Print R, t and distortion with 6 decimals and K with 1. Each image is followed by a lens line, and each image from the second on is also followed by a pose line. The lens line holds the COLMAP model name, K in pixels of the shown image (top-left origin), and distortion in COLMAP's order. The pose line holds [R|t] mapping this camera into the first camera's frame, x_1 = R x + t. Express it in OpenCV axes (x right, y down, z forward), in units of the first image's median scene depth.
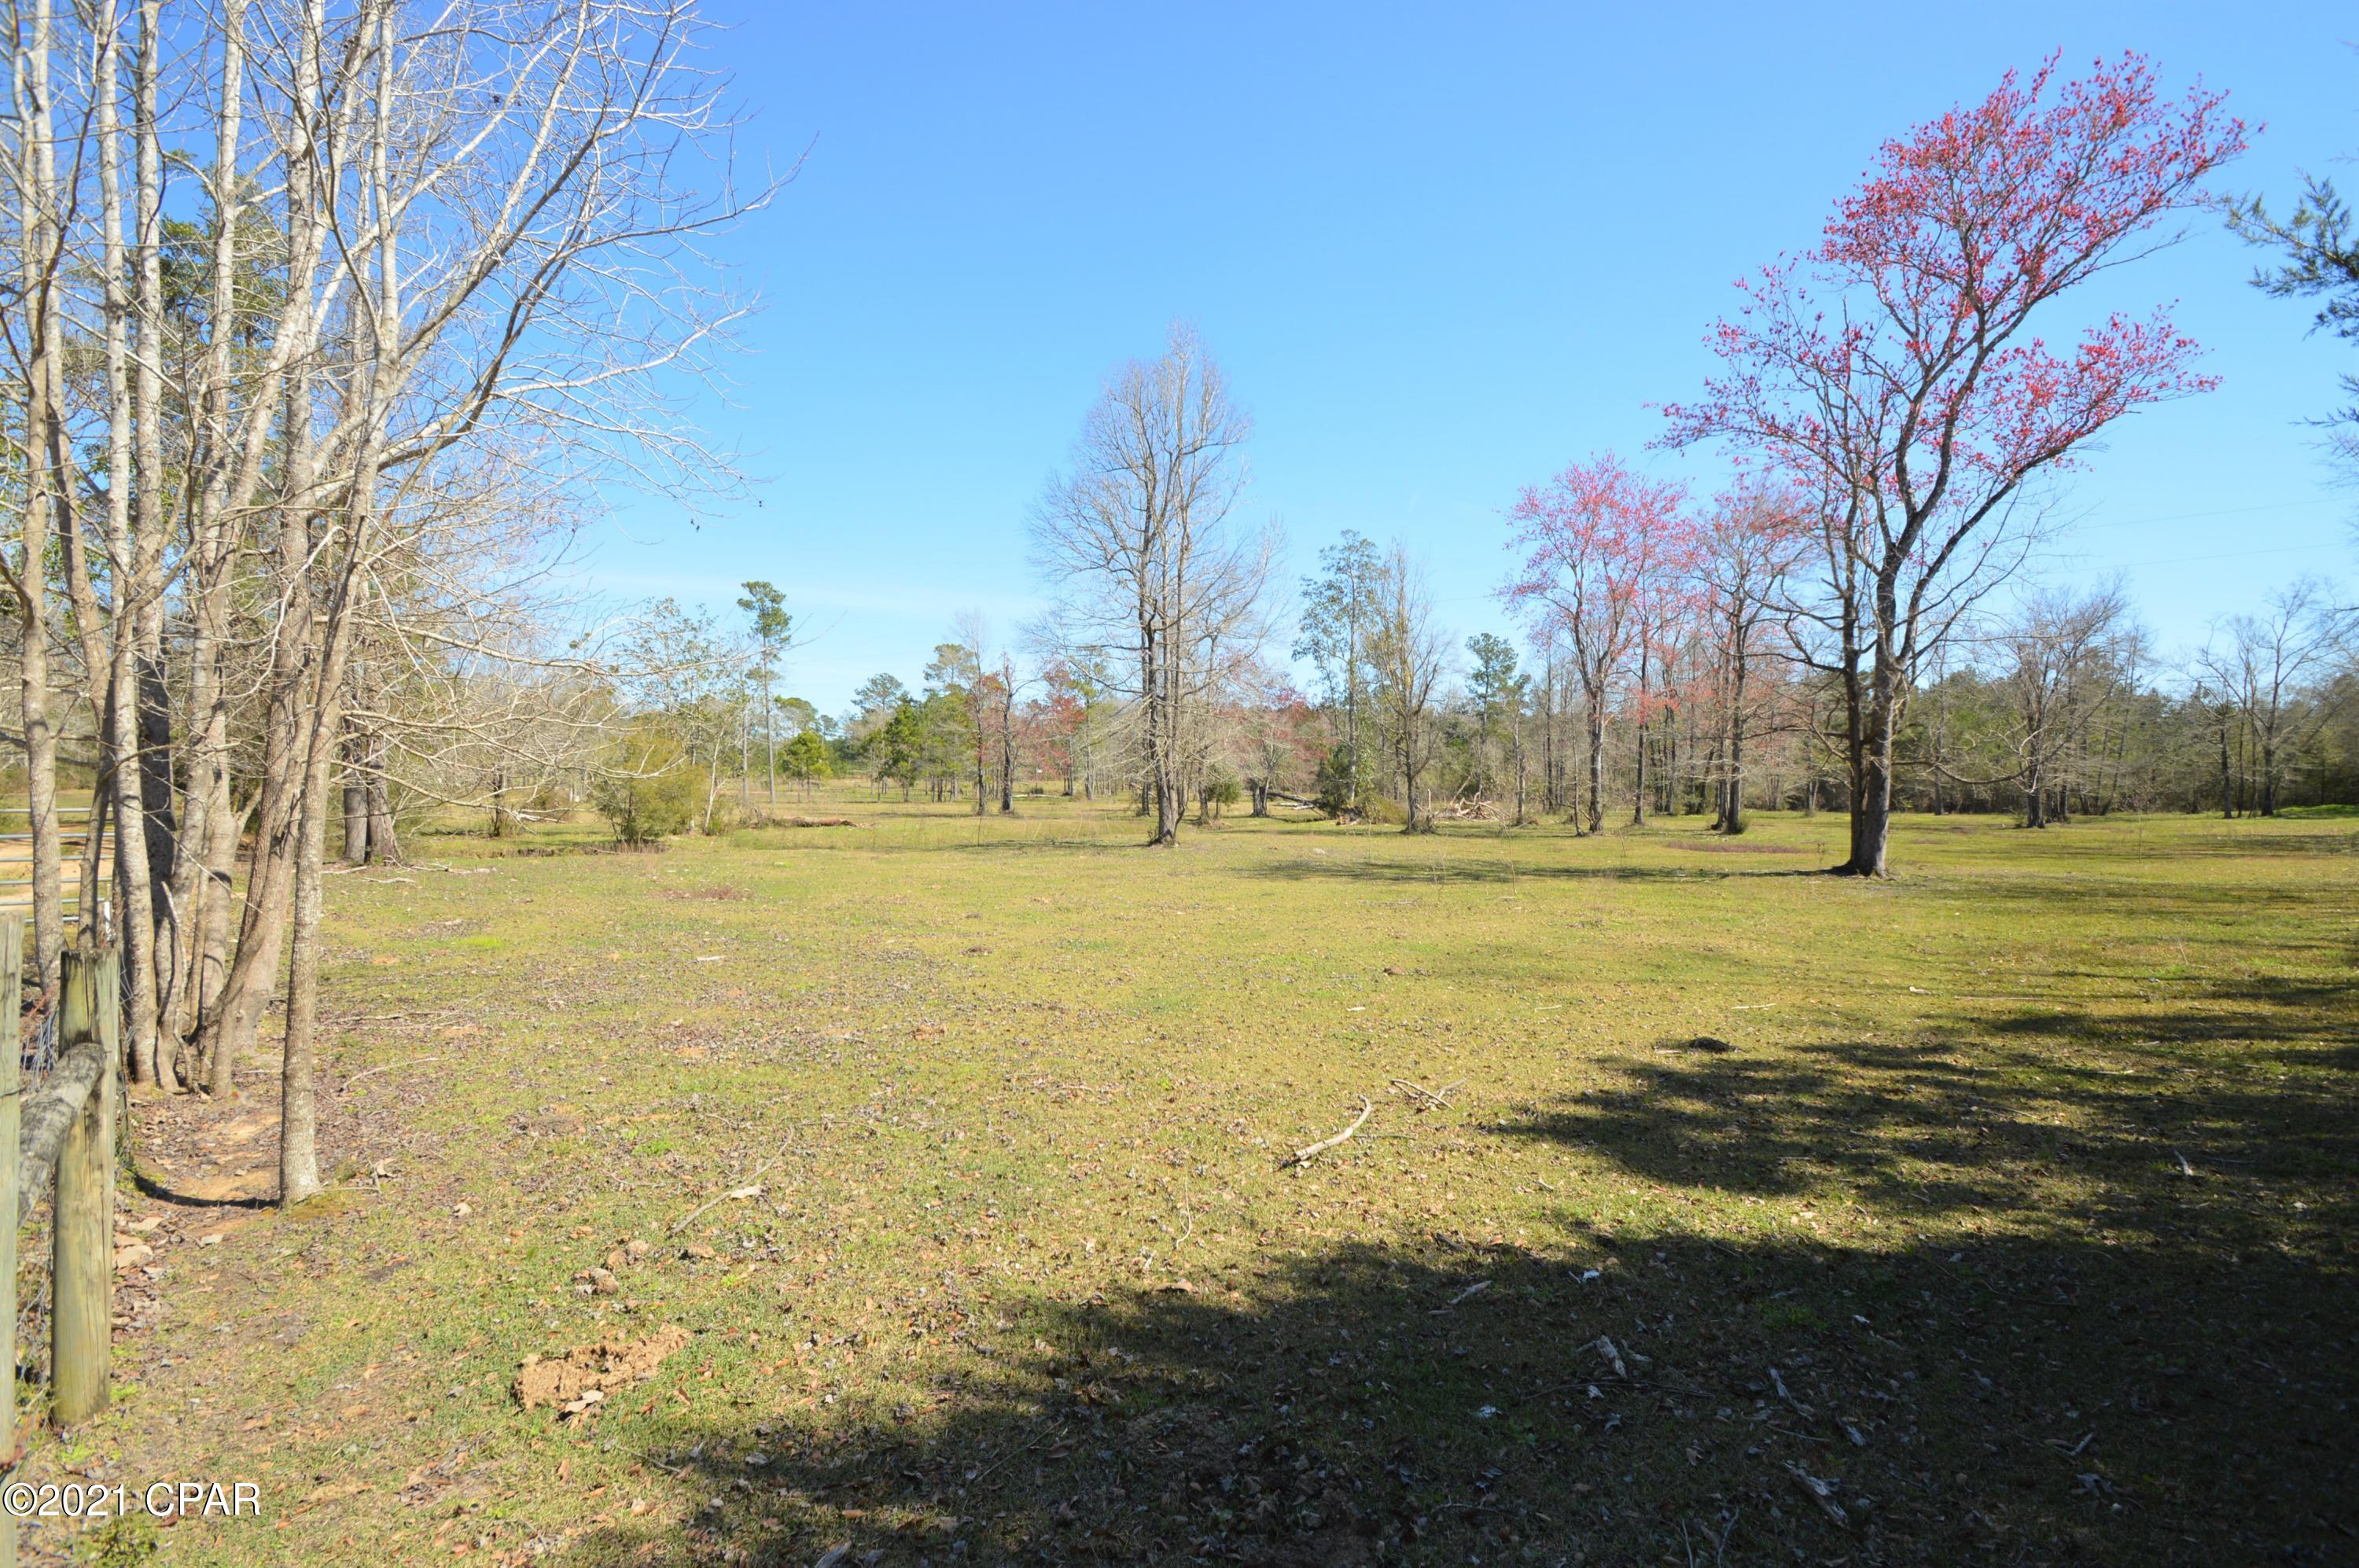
lens RADIAL K [[1050.8, 0, 1157.5], [0, 1050.8, 800.0], [0, 0, 1]] dist [0.011097, -0.013005]
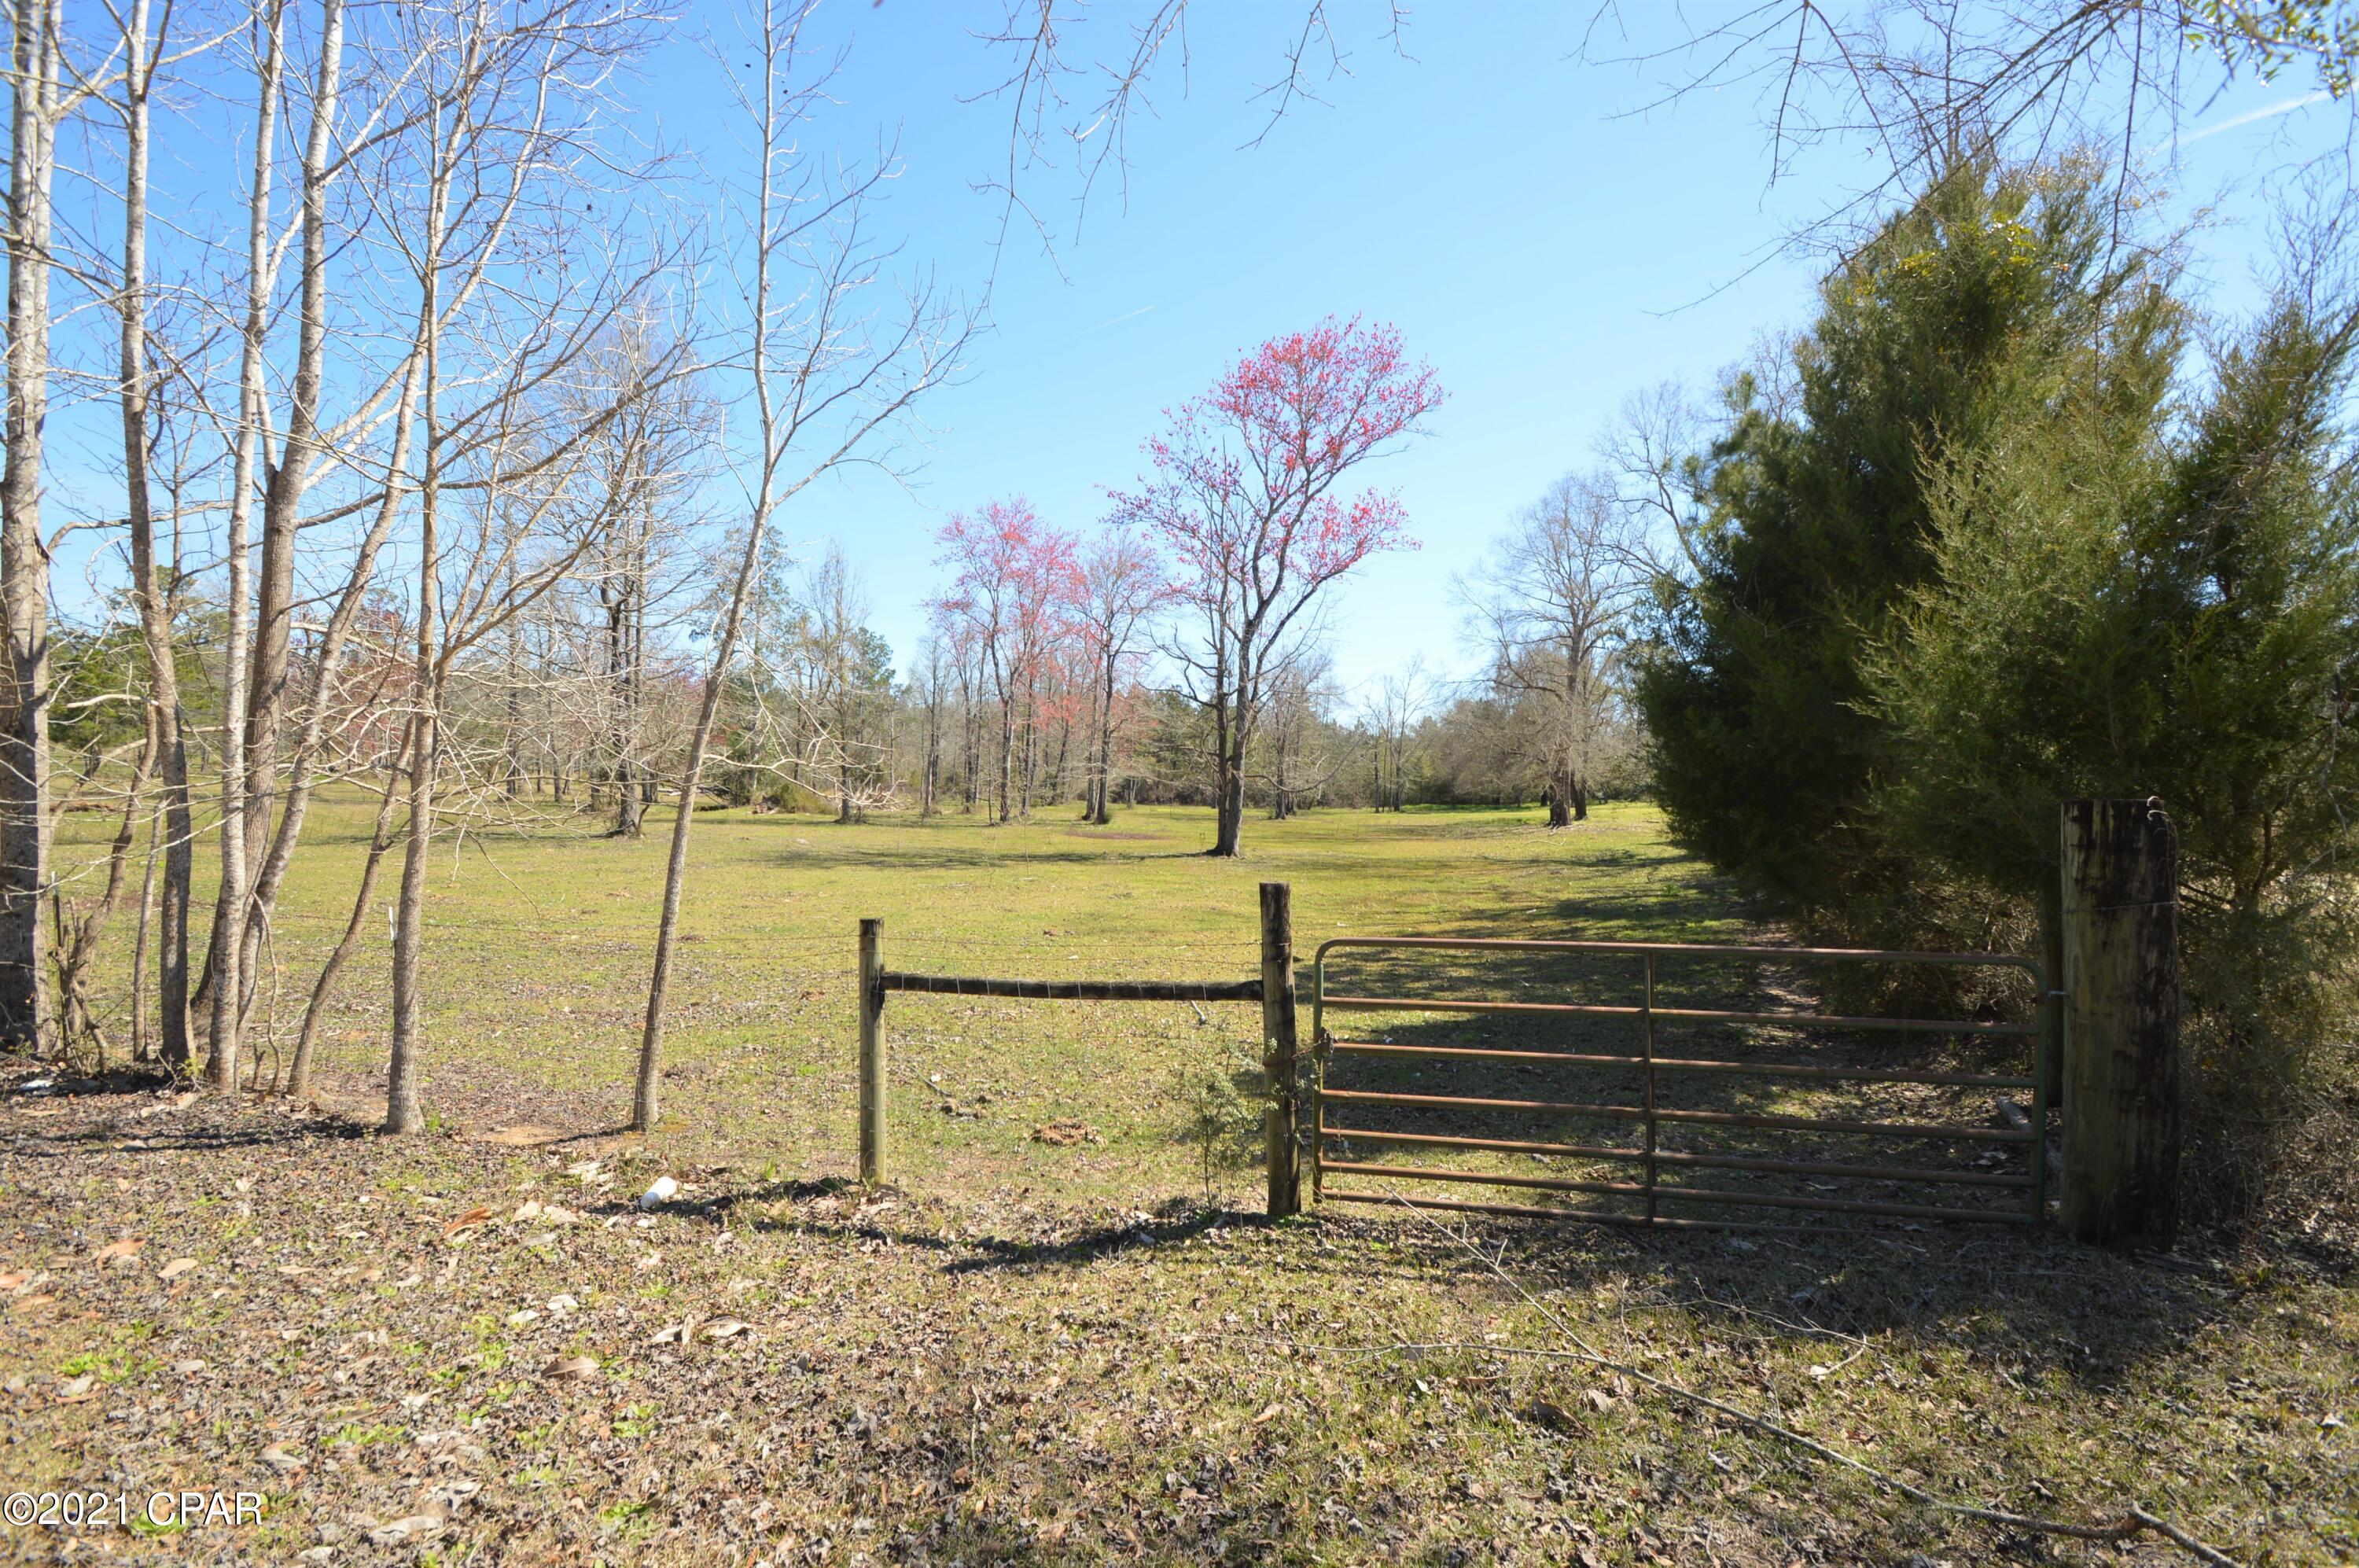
lens RADIAL K [[1050.8, 0, 1157.5], [0, 1050.8, 800.0], [0, 0, 1]] dist [0.011097, -0.013005]
pose [[0.820935, 0.014006, 0.570850, -0.193468], [-0.021463, 0.999750, 0.006336, -0.008953], [-0.570619, -0.017454, 0.821030, -0.084330]]
